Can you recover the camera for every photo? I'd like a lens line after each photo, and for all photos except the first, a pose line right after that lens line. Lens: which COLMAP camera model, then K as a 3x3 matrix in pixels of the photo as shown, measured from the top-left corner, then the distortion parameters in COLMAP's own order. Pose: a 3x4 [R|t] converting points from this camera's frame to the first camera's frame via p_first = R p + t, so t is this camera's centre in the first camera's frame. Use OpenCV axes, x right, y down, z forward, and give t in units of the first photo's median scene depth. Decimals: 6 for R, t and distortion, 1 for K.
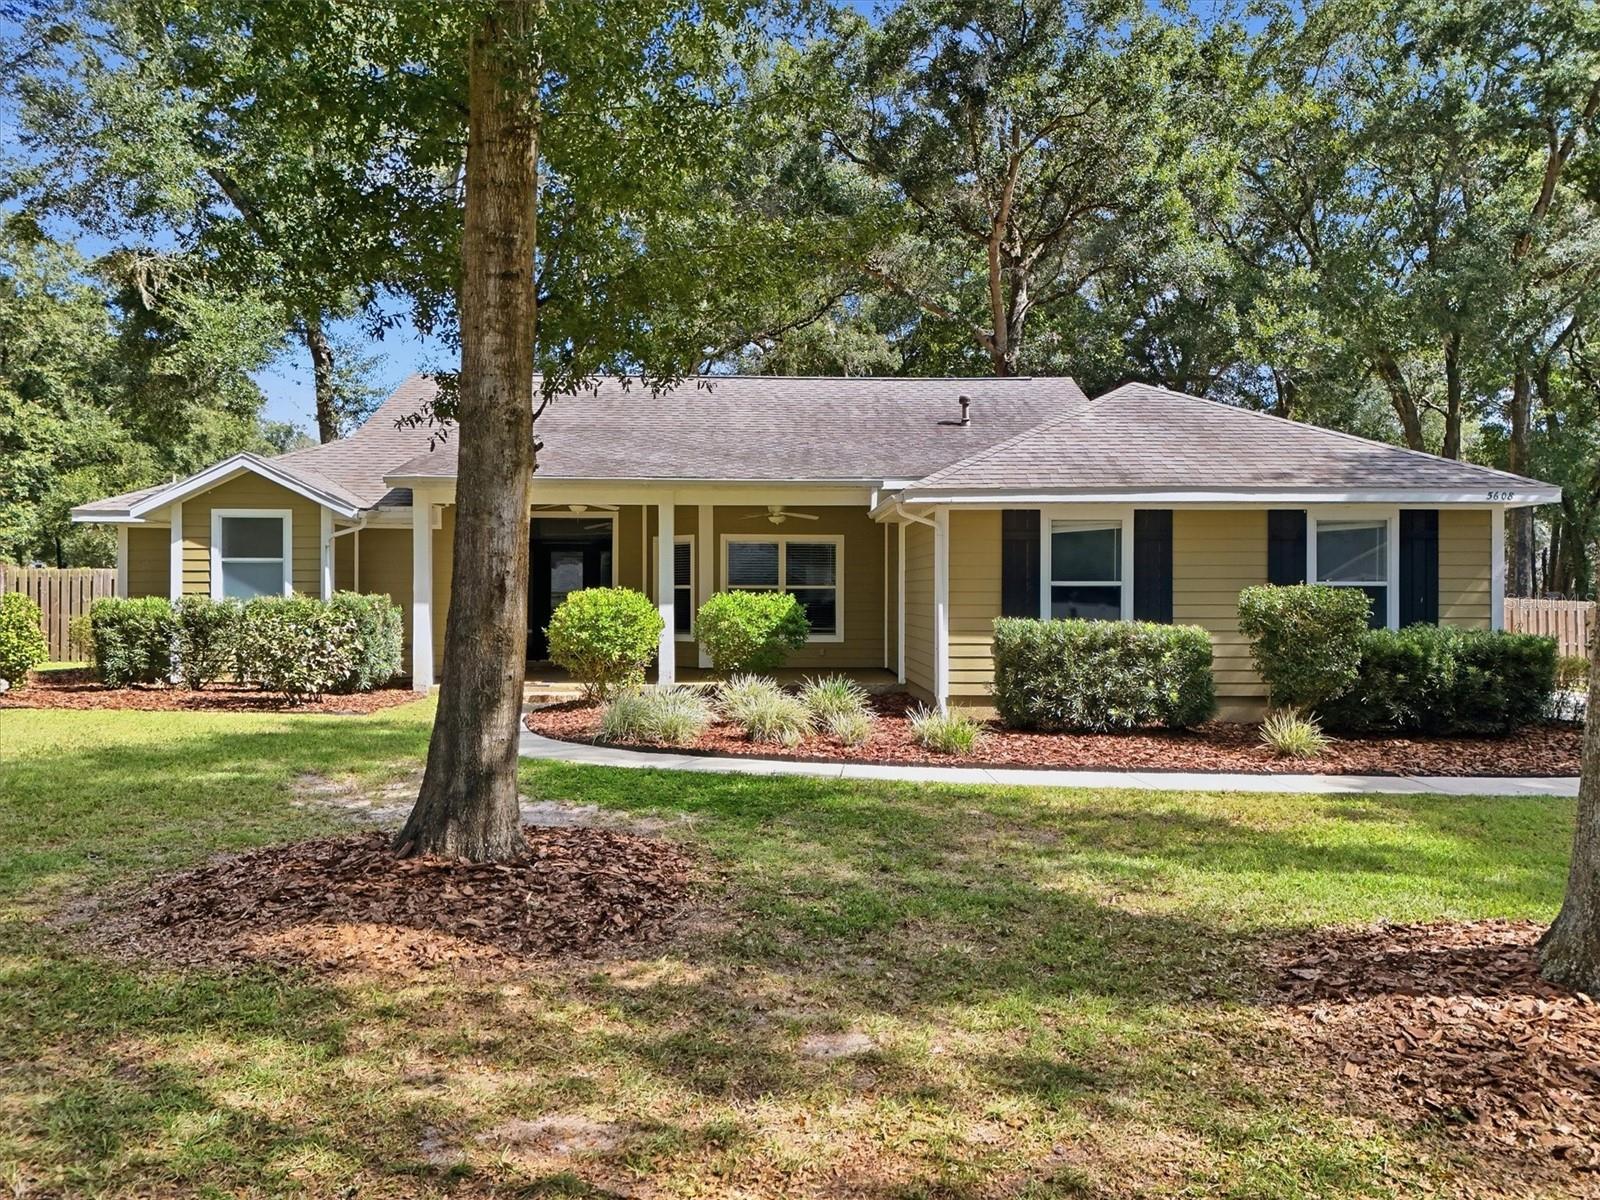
lens RADIAL K [[1196.8, 0, 806.7], [0, 1196.8, 602.6], [0, 0, 1]] dist [0.092834, -0.071723]
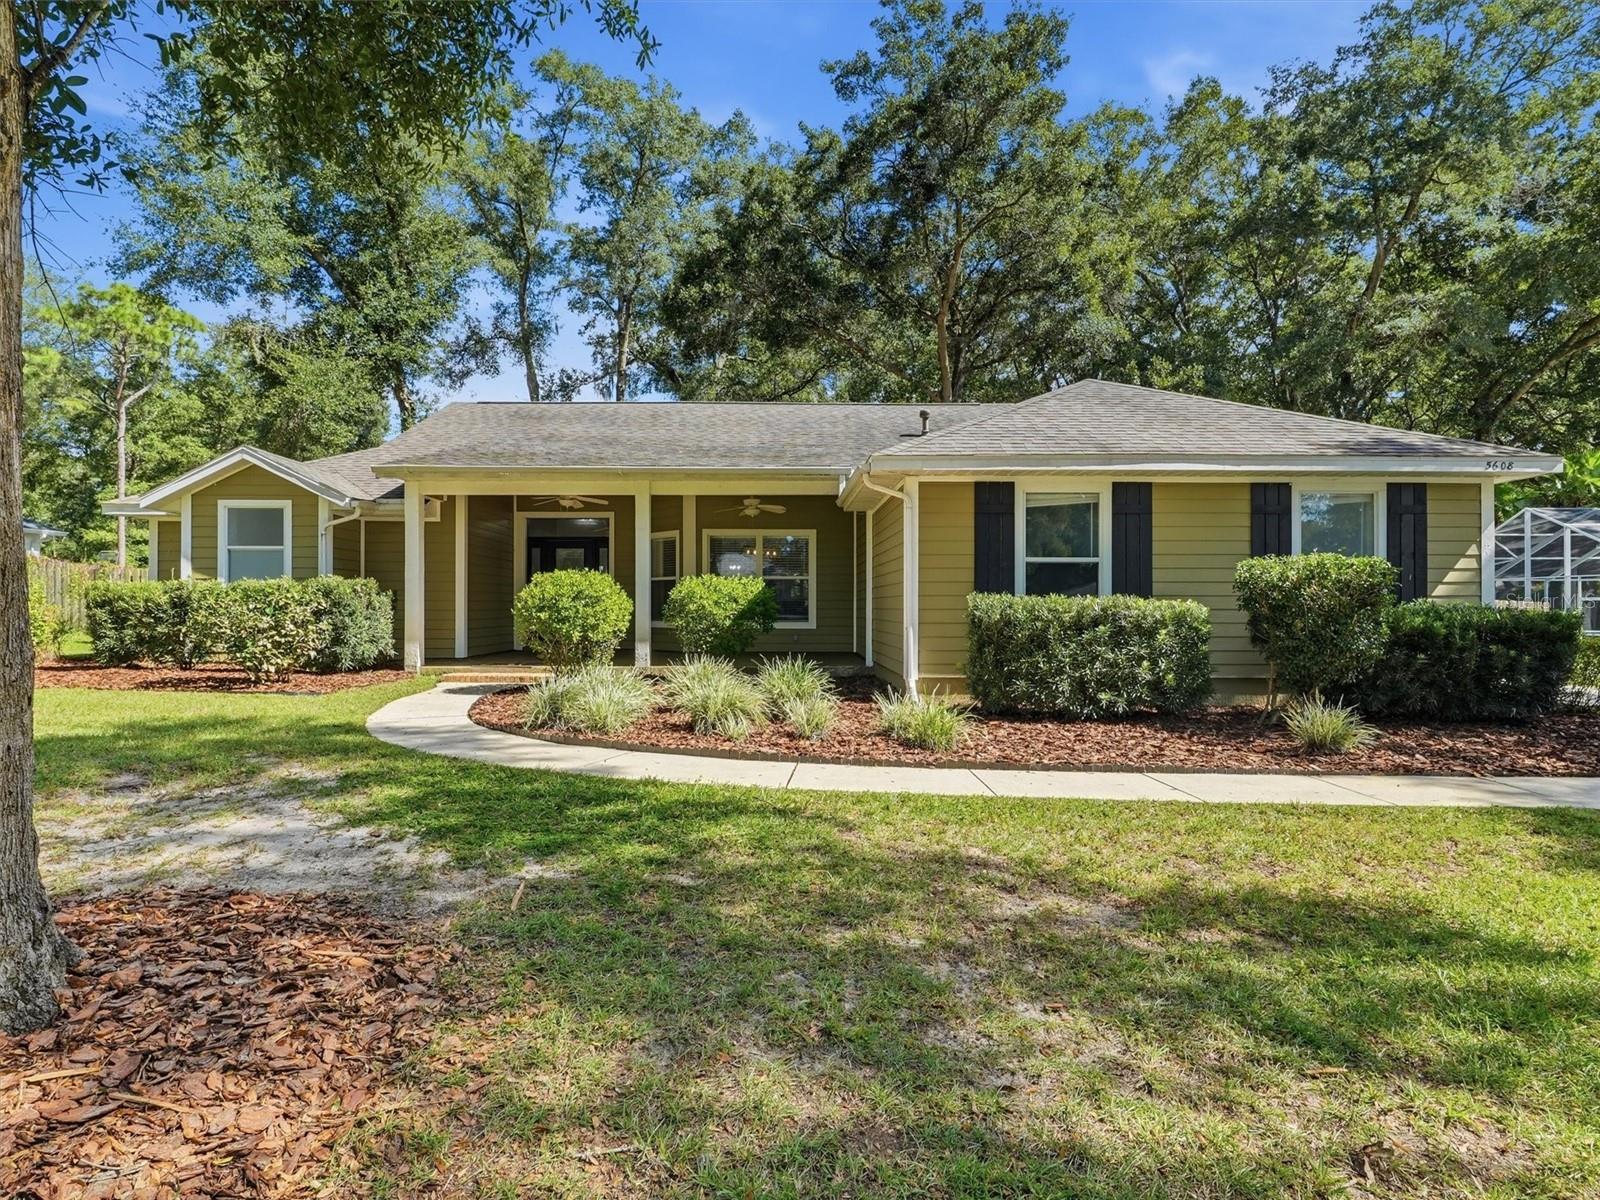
lens RADIAL K [[847.0, 0, 777.7], [0, 847.0, 597.5], [0, 0, 1]] dist [-0.004771, -0.001083]
pose [[0.999564, -0.001403, -0.029492, 0.026876], [0.000952, 0.999882, -0.015301, 0.023874], [0.029510, 0.015266, 0.999448, 0.323288]]
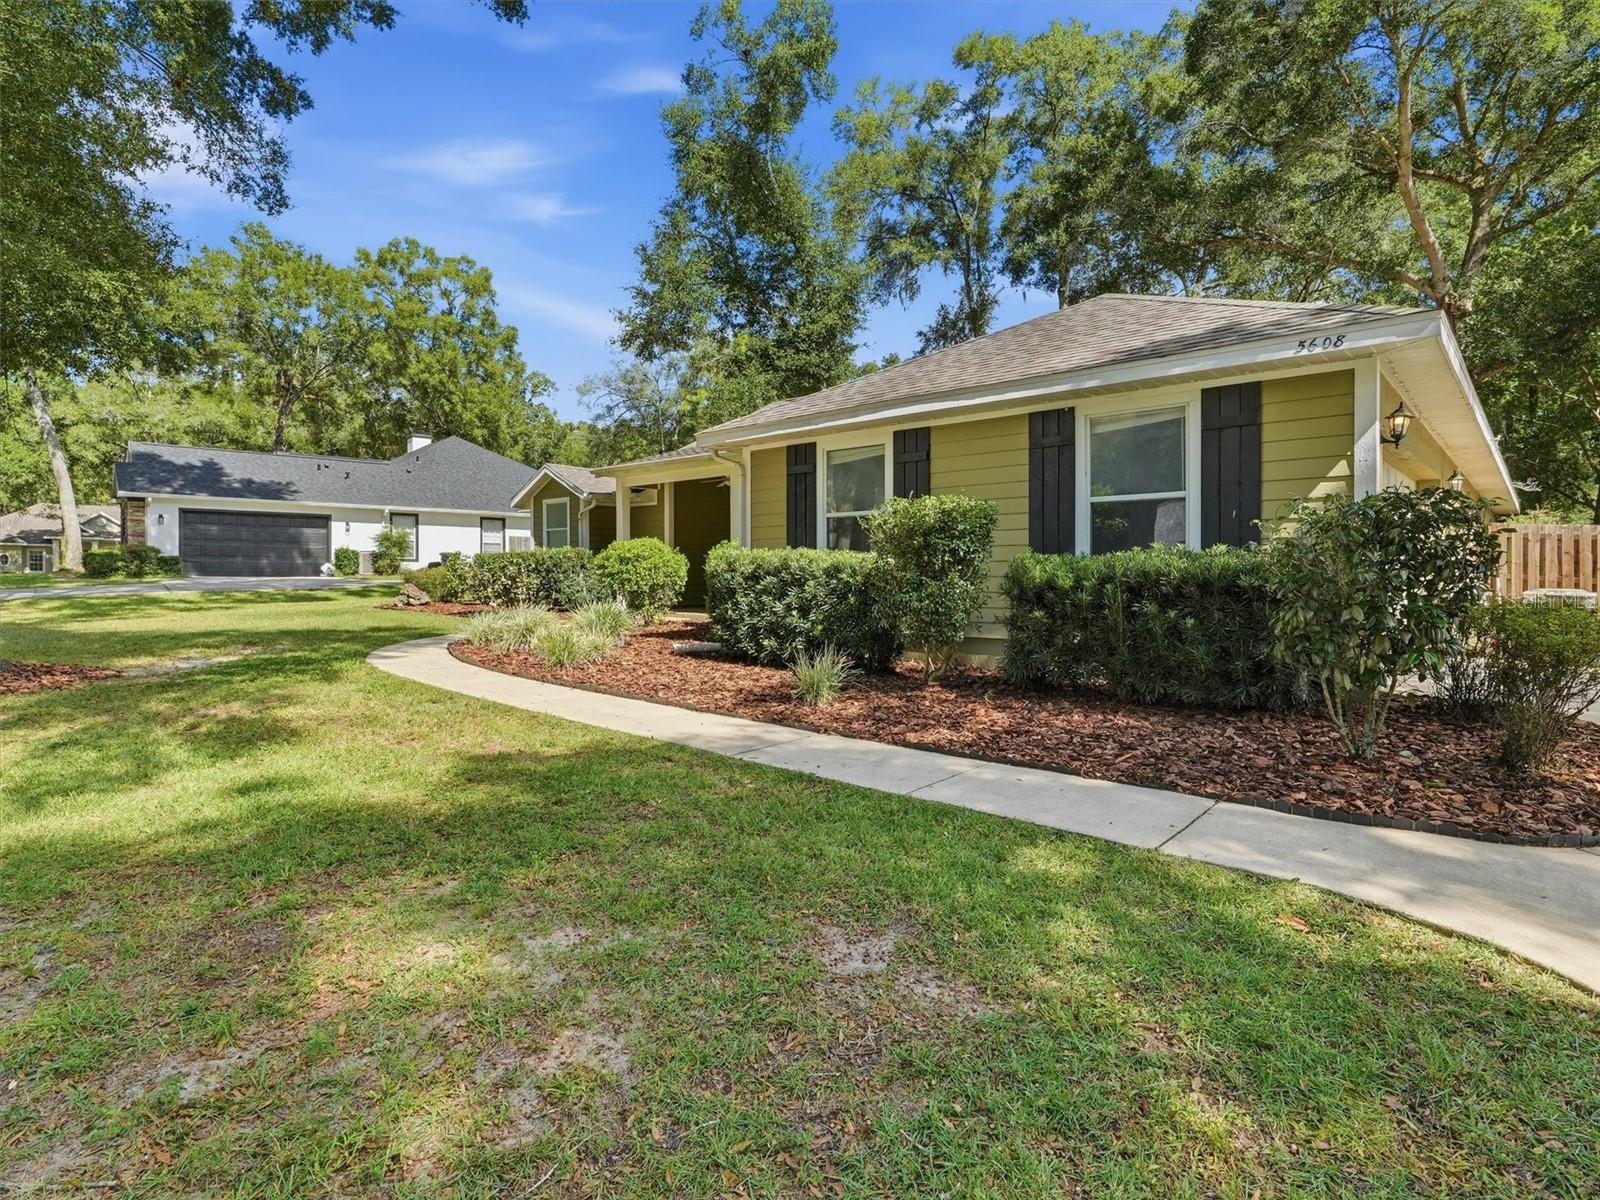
lens RADIAL K [[847.0, 0, 777.7], [0, 847.0, 597.5], [0, 0, 1]] dist [-0.004771, -0.001083]
pose [[0.713689, 0.018334, -0.700223, 0.657914], [-0.003460, 0.999737, 0.022650, 0.035494], [0.700454, -0.013742, 0.713565, 0.471642]]
